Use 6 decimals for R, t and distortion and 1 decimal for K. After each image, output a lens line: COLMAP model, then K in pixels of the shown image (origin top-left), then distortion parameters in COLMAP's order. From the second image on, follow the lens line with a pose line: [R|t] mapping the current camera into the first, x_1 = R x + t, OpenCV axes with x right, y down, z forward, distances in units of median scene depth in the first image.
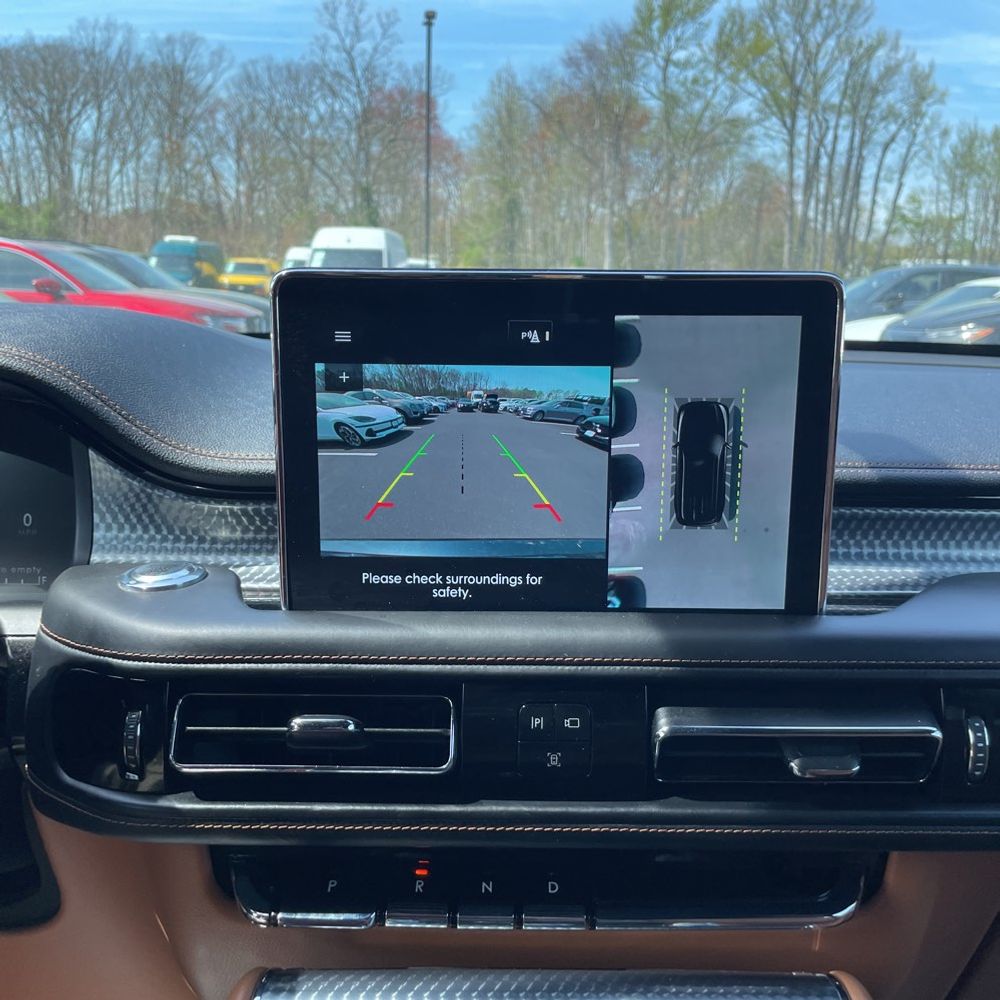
lens RADIAL K [[982.0, 0, 521.8], [0, 982.0, 497.6], [0, 0, 1]] dist [0.085461, -0.114900]
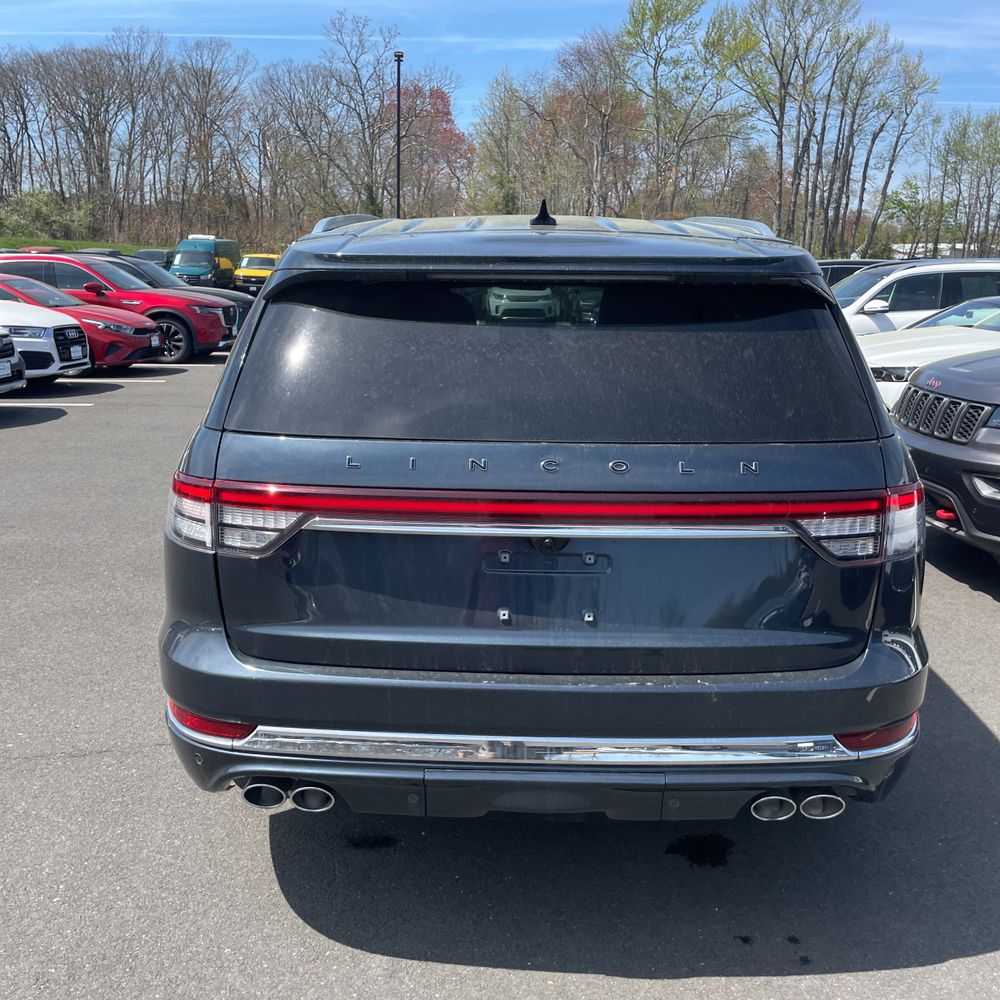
lens RADIAL K [[1009.1, 0, 500.0], [0, 1009.1, 500.0], [0, 0, 1]] dist [0.101438, -0.142336]
pose [[0.998258, 0.005184, -0.058772, 0.047166], [-0.004518, 0.999924, 0.011452, 0.018819], [0.058827, -0.011167, 0.998206, -0.107597]]
